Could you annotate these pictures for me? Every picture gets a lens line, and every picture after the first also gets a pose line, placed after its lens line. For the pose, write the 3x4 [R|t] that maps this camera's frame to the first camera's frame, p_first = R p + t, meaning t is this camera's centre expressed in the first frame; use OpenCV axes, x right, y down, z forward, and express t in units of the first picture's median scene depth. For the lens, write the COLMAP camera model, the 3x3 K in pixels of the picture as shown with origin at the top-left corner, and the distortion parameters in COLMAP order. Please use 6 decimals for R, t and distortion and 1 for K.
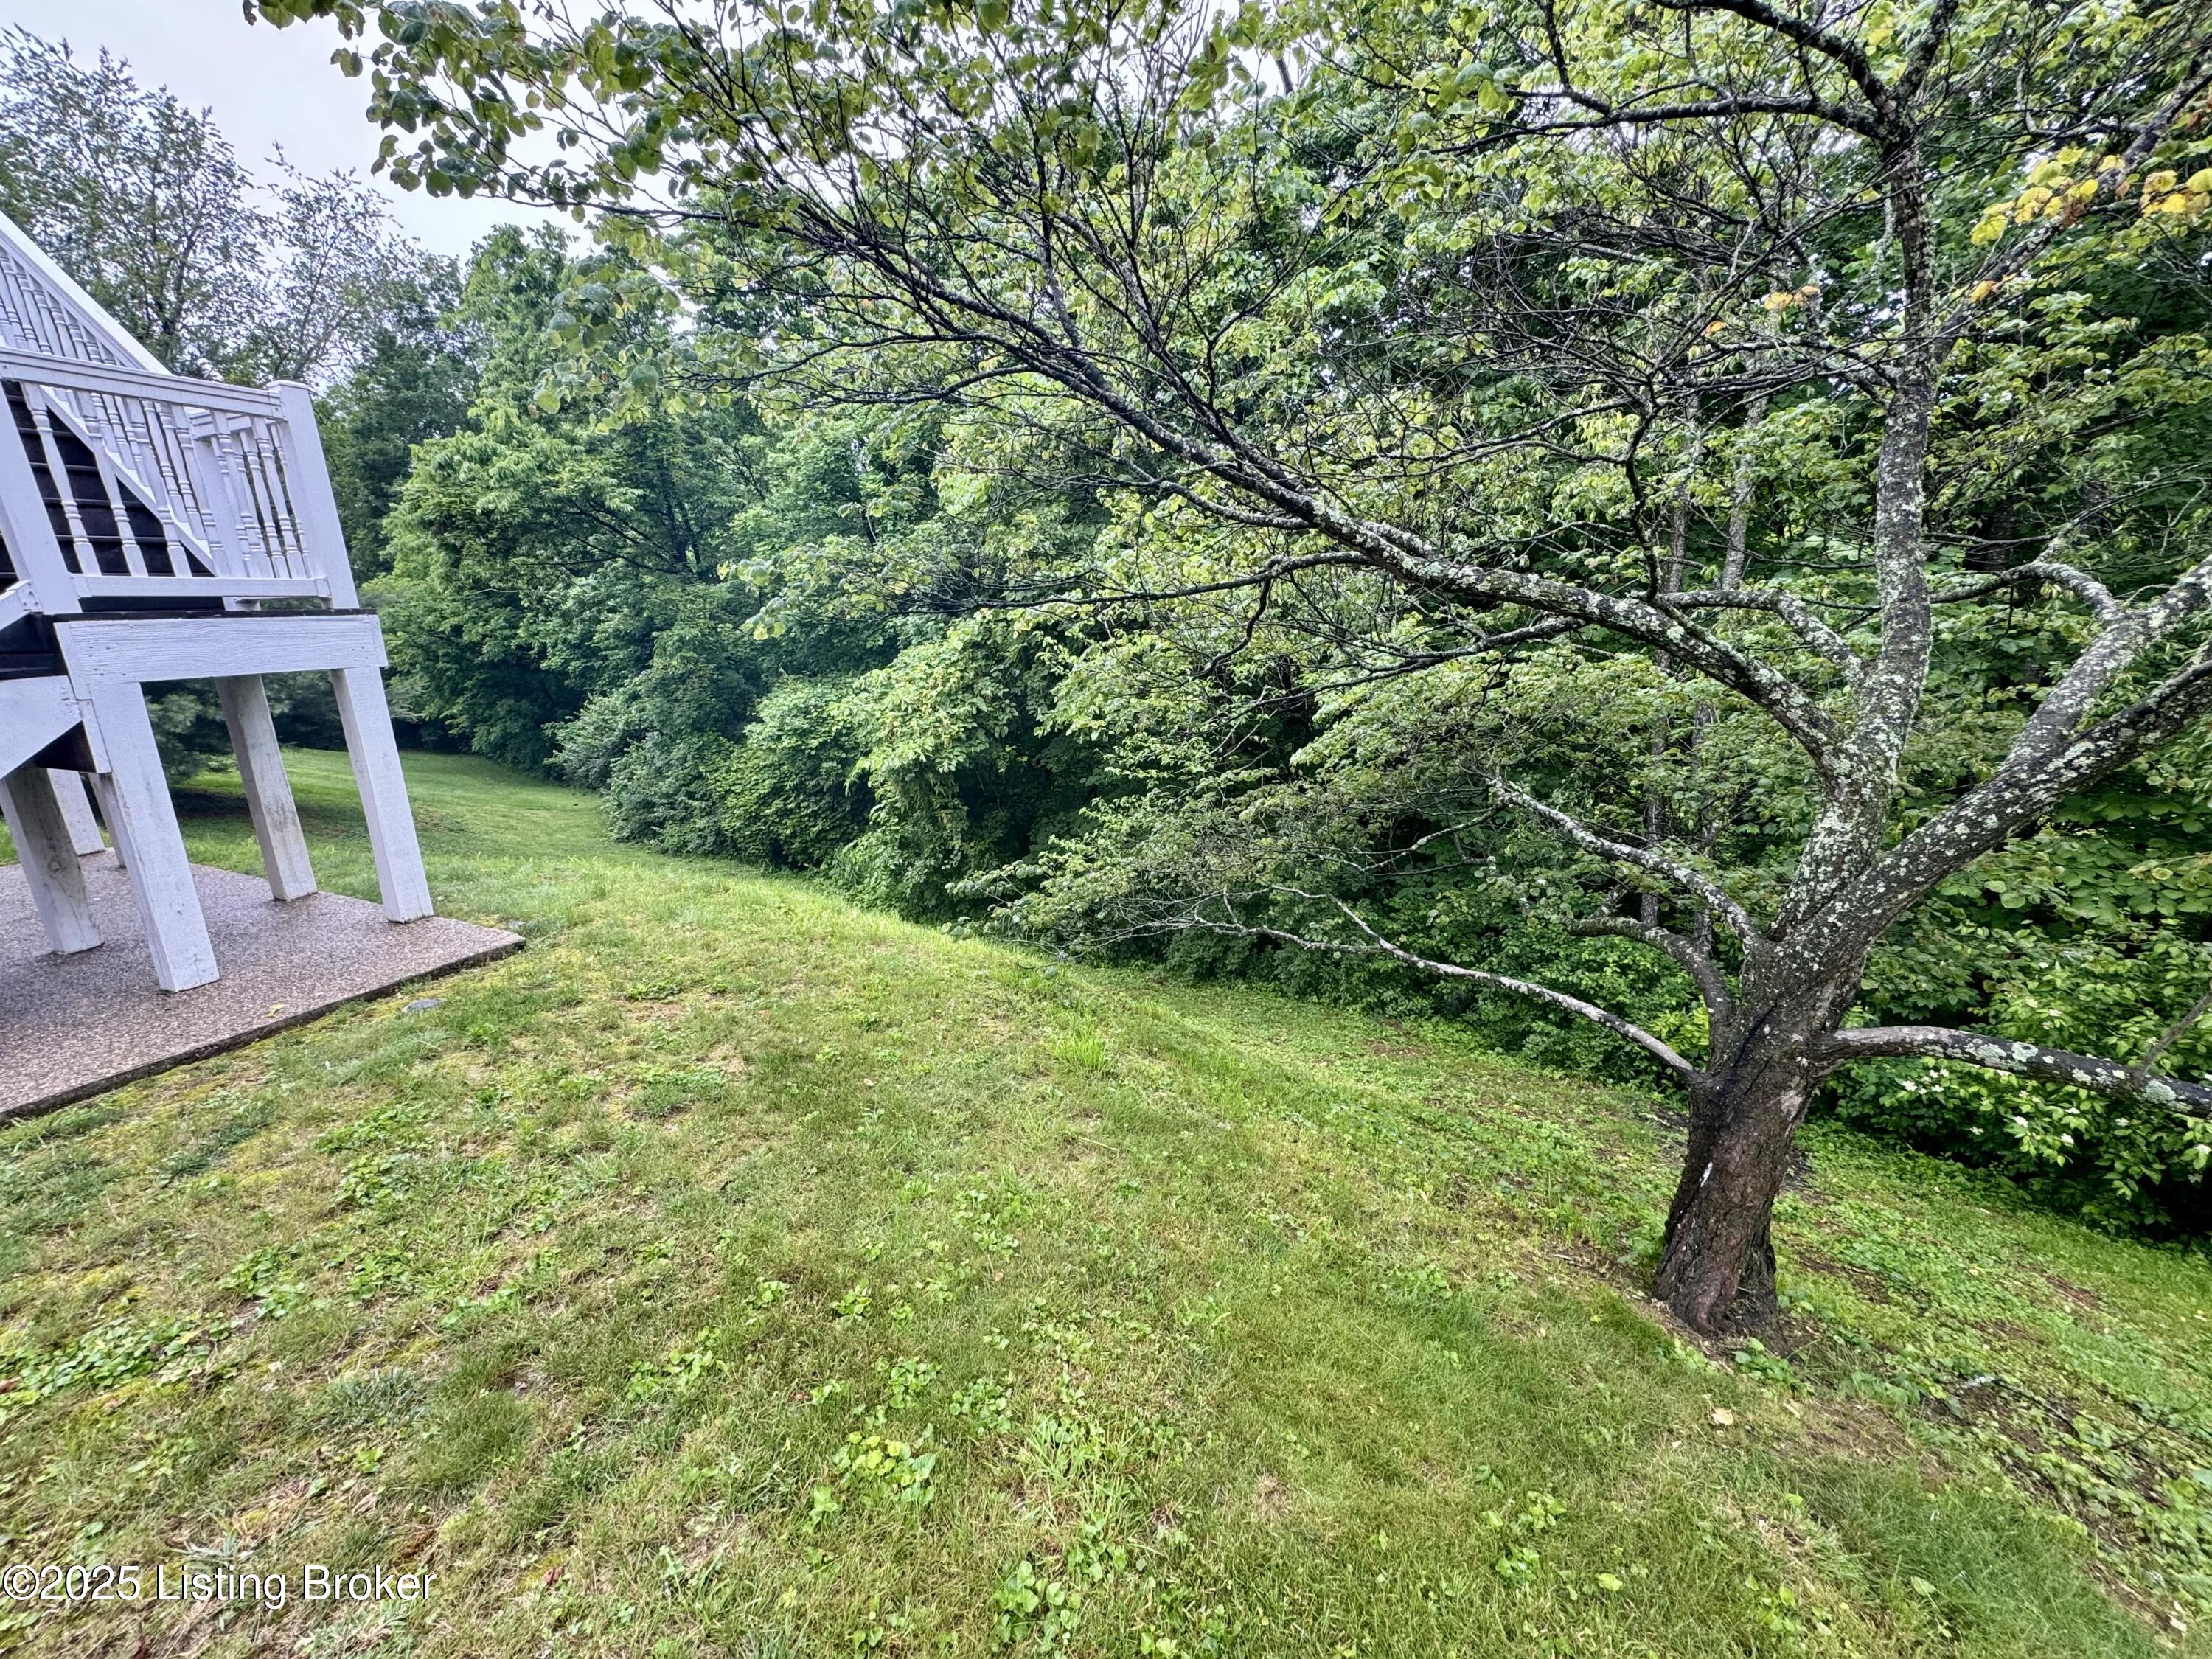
lens RADIAL K [[877.5, 0, 1100.3], [0, 877.5, 827.6], [0, 0, 1]] dist [-0.003140, 0.000542]
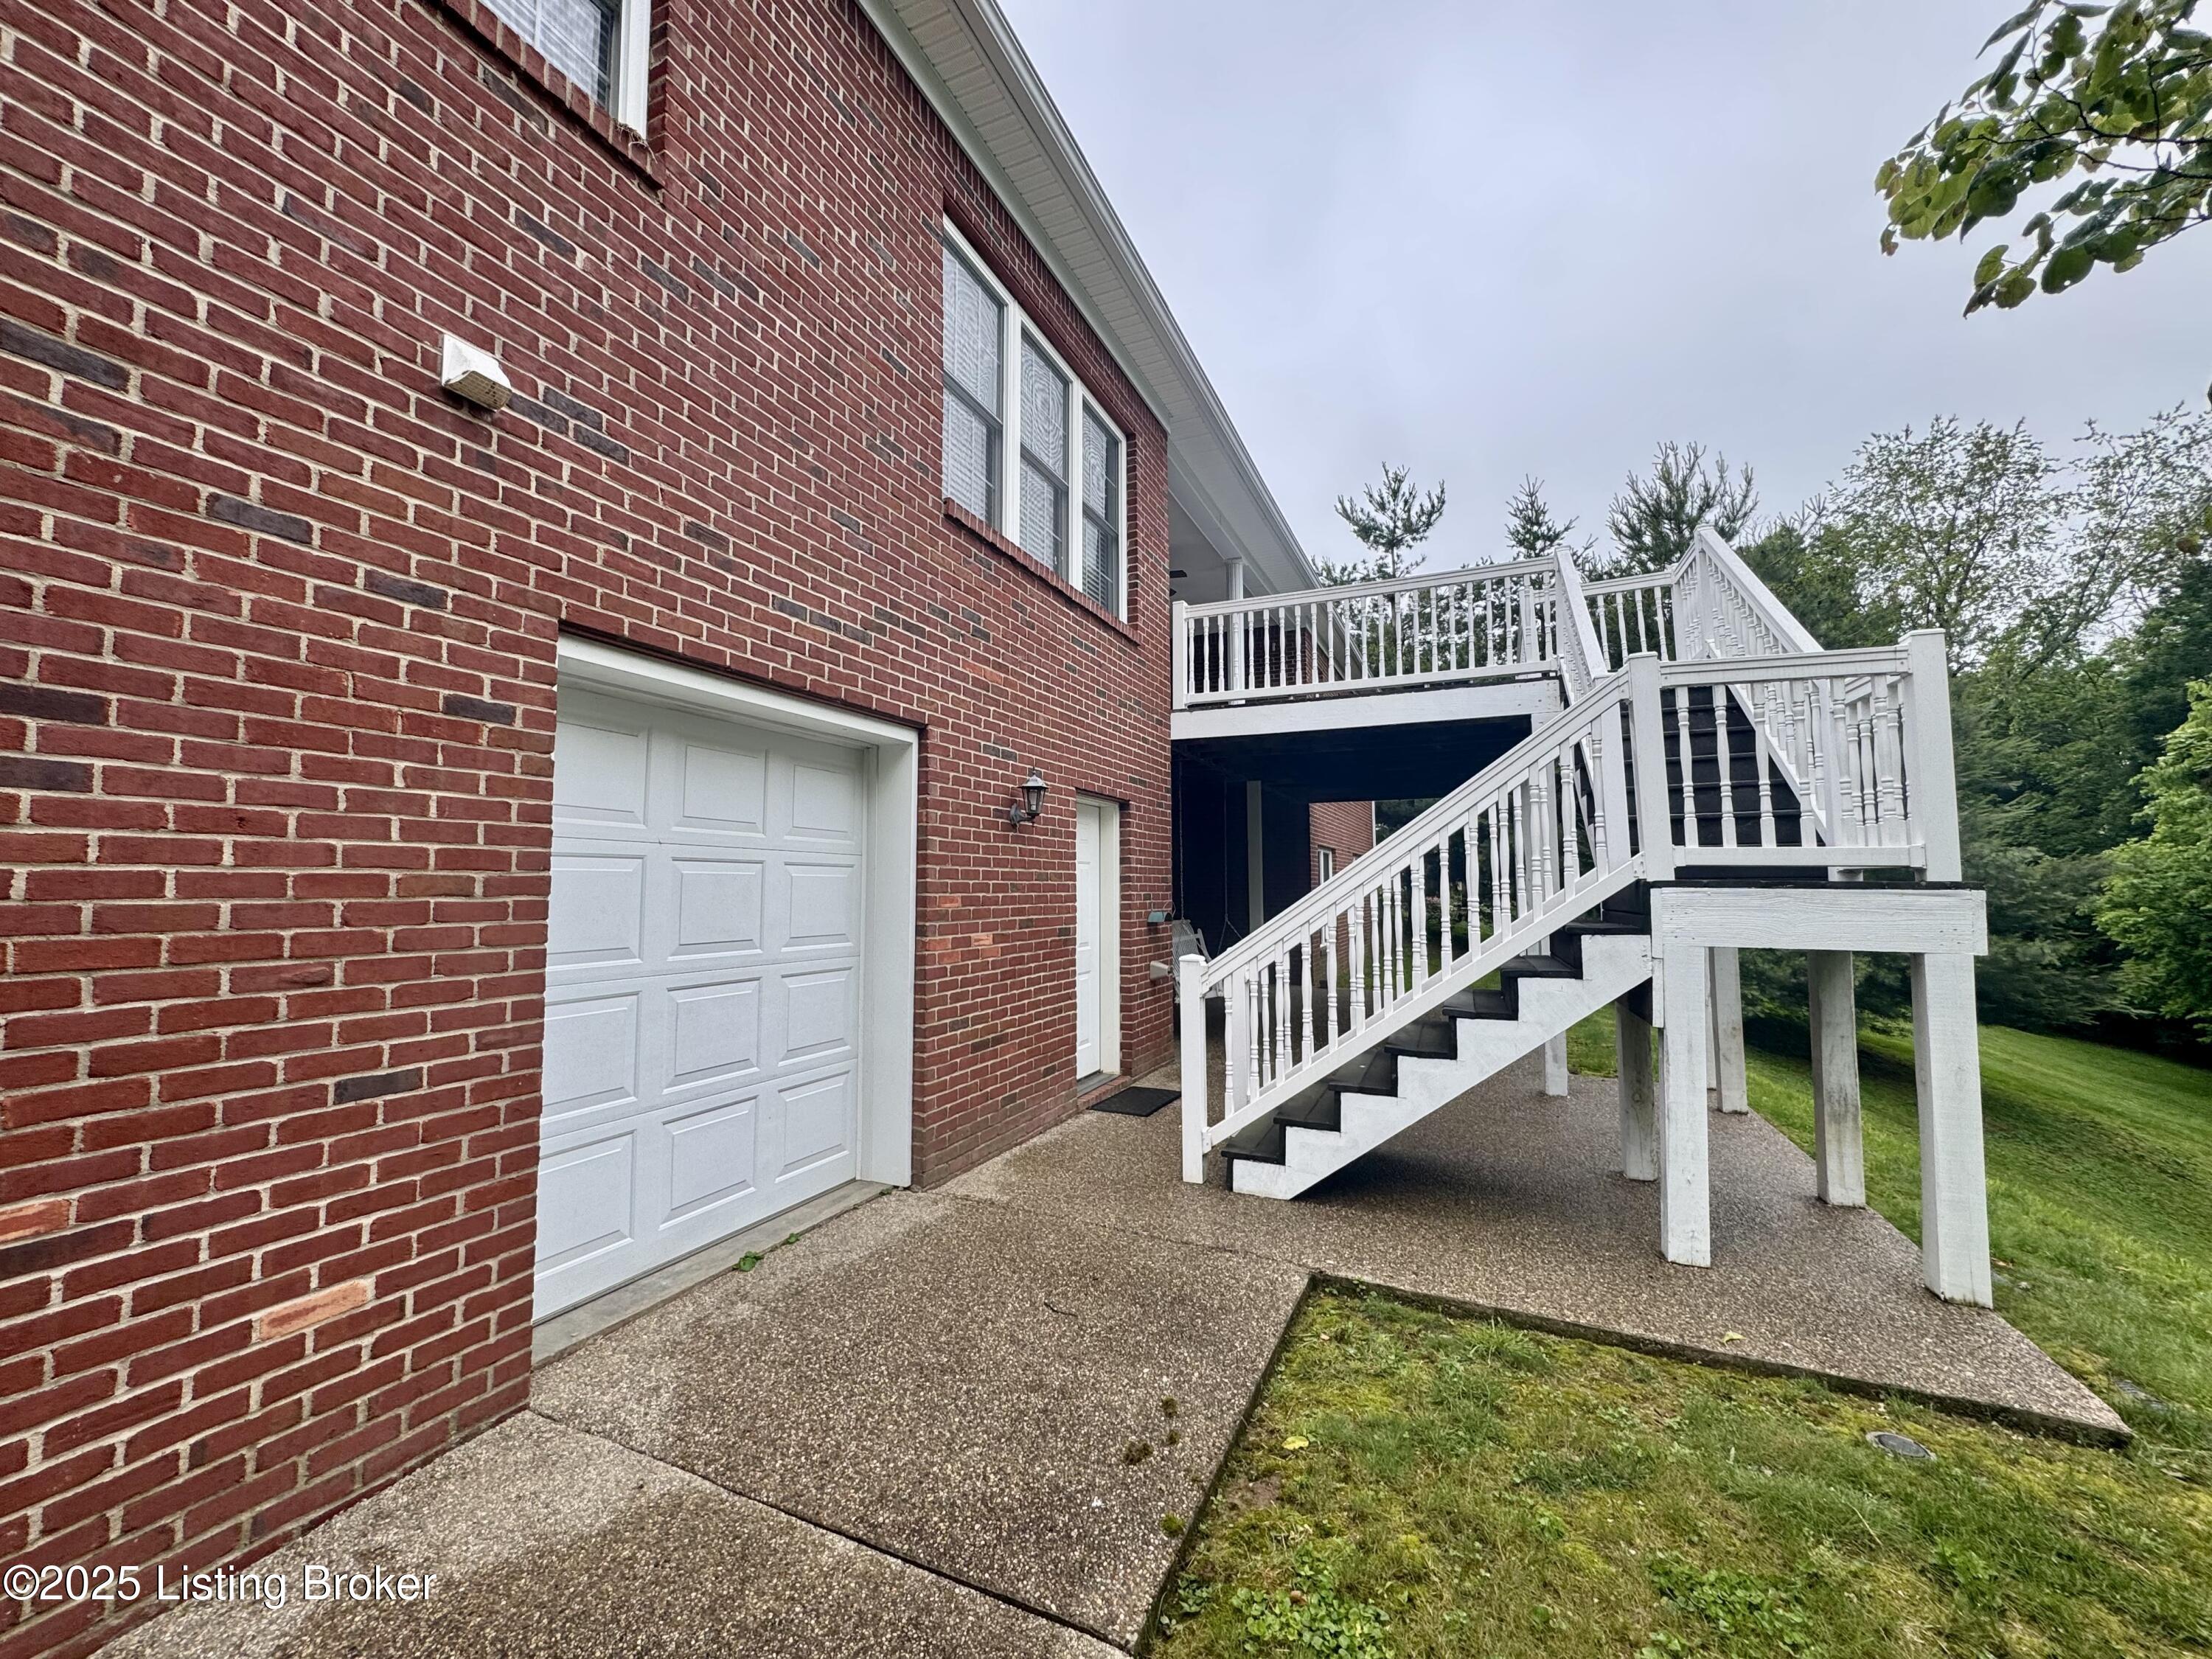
lens RADIAL K [[877.5, 0, 1100.1], [0, 877.5, 824.7], [0, 0, 1]] dist [-0.003140, 0.000542]
pose [[0.027505, -0.042138, -0.998733, -0.027998], [-0.257519, 0.965090, -0.047811, -0.023216], [0.965882, 0.258508, 0.015694, 0.083431]]
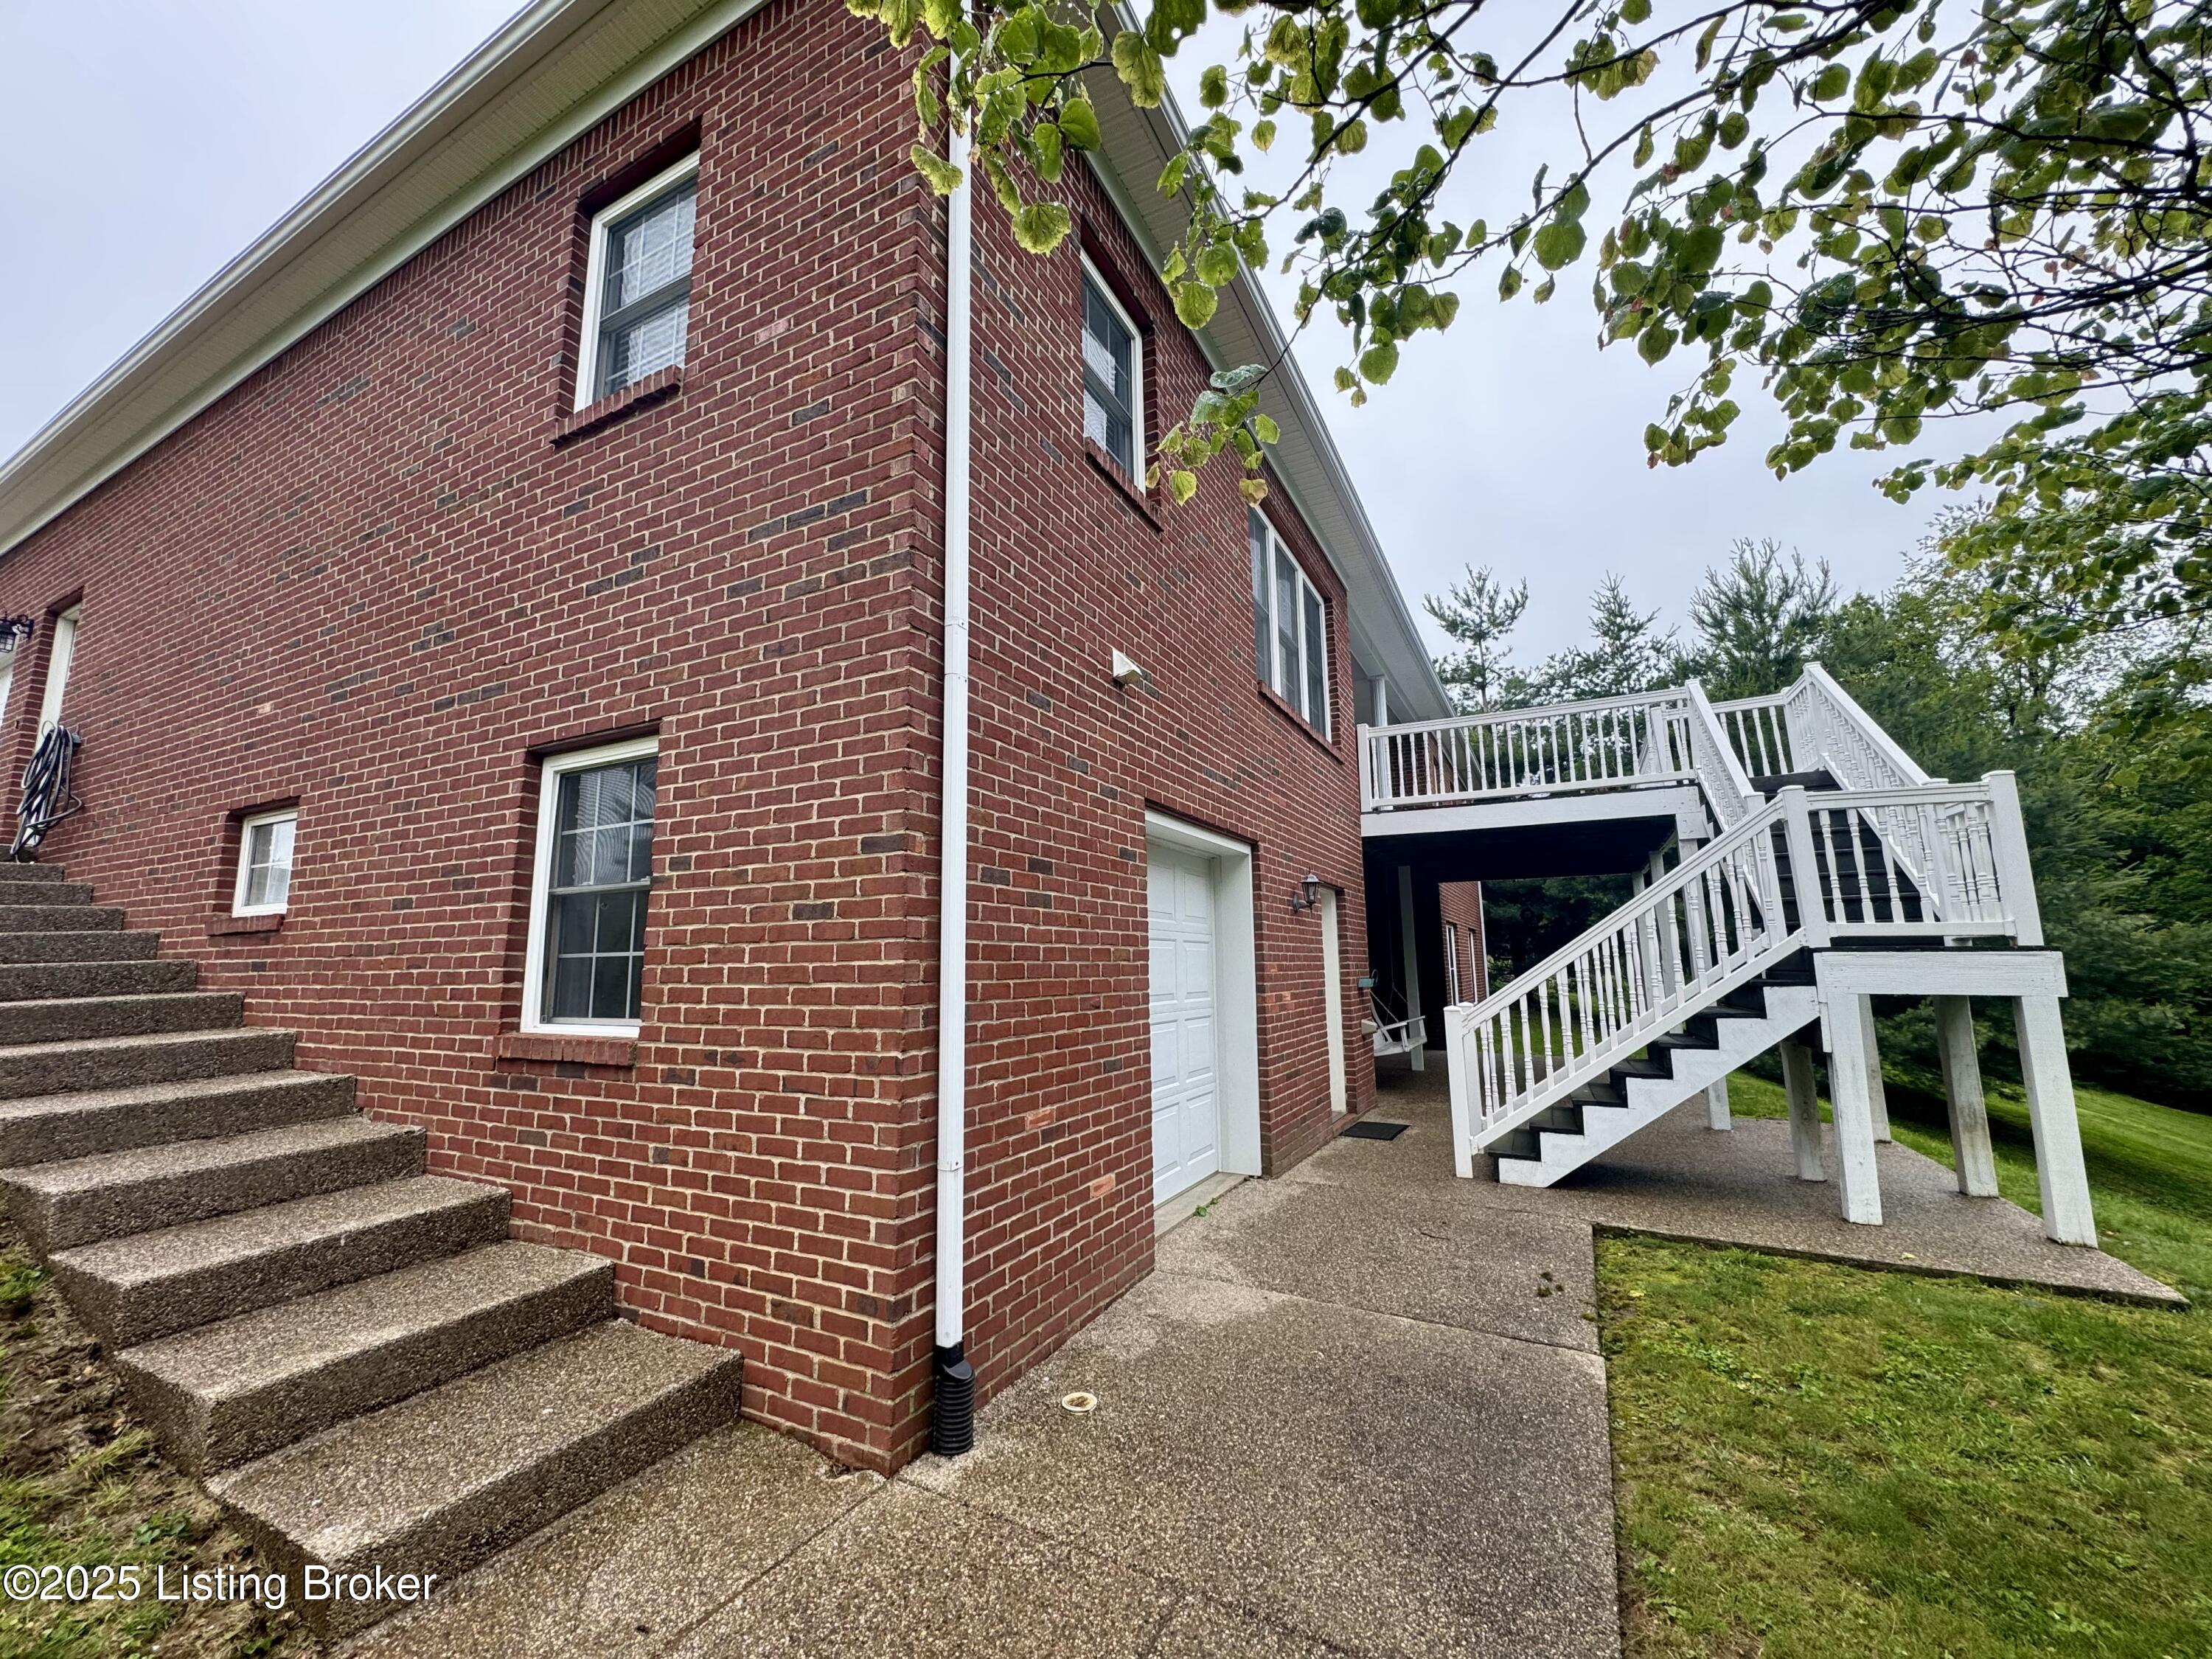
lens RADIAL K [[877.5, 0, 1099.1], [0, 877.5, 824.0], [0, 0, 1]] dist [-0.003140, 0.000542]
pose [[-0.039499, -0.129129, -0.990841, 0.135330], [-0.248186, 0.961808, -0.115452, 0.013485], [0.967907, 0.241353, -0.070039, -0.058648]]
